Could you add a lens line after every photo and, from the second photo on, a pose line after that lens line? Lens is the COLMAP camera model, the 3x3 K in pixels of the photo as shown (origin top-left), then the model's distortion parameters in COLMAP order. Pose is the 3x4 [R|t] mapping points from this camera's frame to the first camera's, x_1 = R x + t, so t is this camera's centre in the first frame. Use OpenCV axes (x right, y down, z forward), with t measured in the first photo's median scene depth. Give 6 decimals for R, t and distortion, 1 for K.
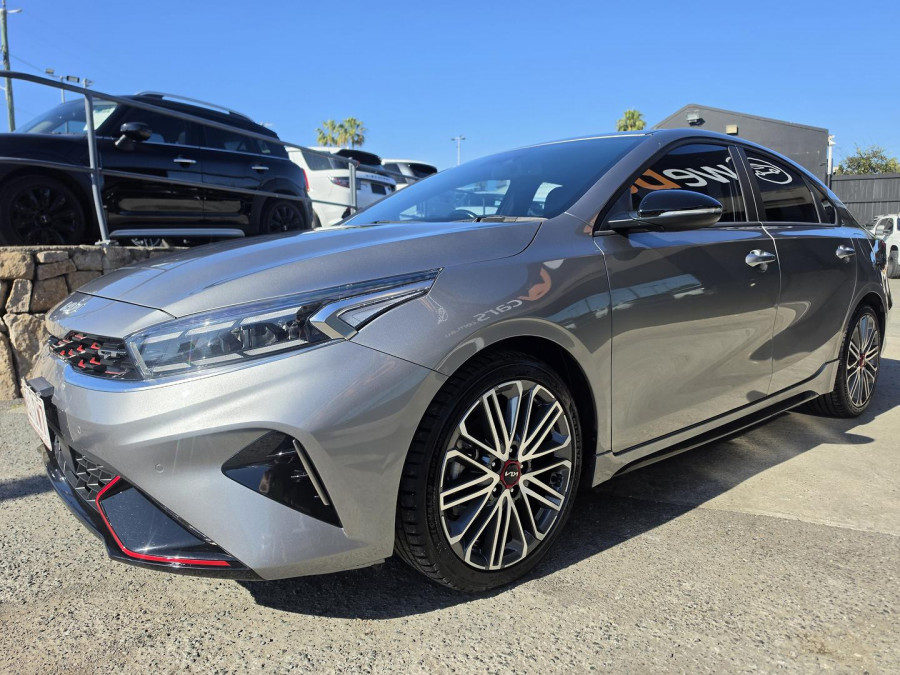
lens RADIAL K [[630.7, 0, 458.1], [0, 630.7, 335.8], [0, 0, 1]] dist [0.035887, -0.014065]
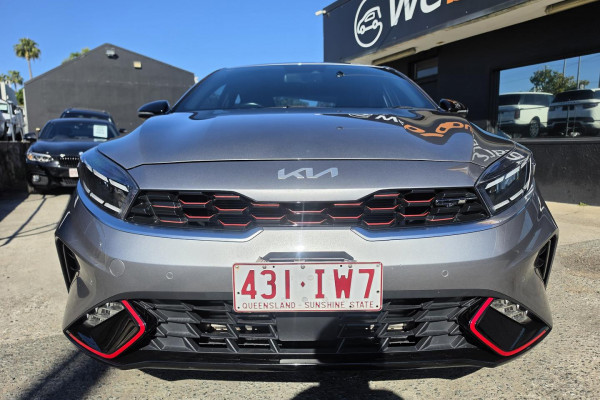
lens RADIAL K [[420.5, 0, 285.6], [0, 420.5, 209.2], [0, 0, 1]] dist [0.035609, -0.013648]
pose [[0.682273, -0.119769, 0.721220, -0.504450], [0.109903, 0.992082, 0.060781, -0.016331], [-0.722789, 0.037795, 0.690034, 0.261367]]
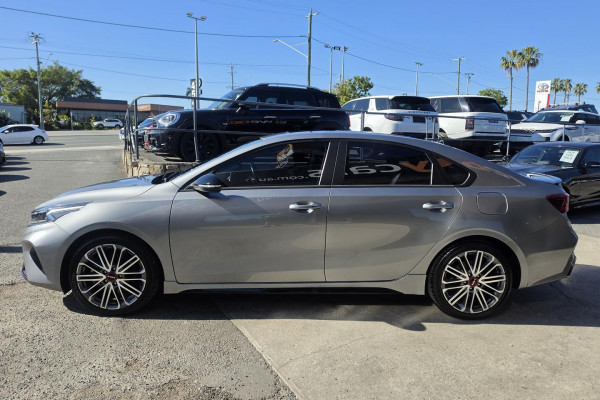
lens RADIAL K [[420.5, 0, 301.6], [0, 420.5, 200.2], [0, 0, 1]] dist [0.035609, -0.013648]
pose [[0.784047, 0.113819, -0.610177, 0.808031], [-0.110216, 0.992951, 0.043599, -0.127876], [0.610838, 0.033068, 0.791065, 0.009688]]
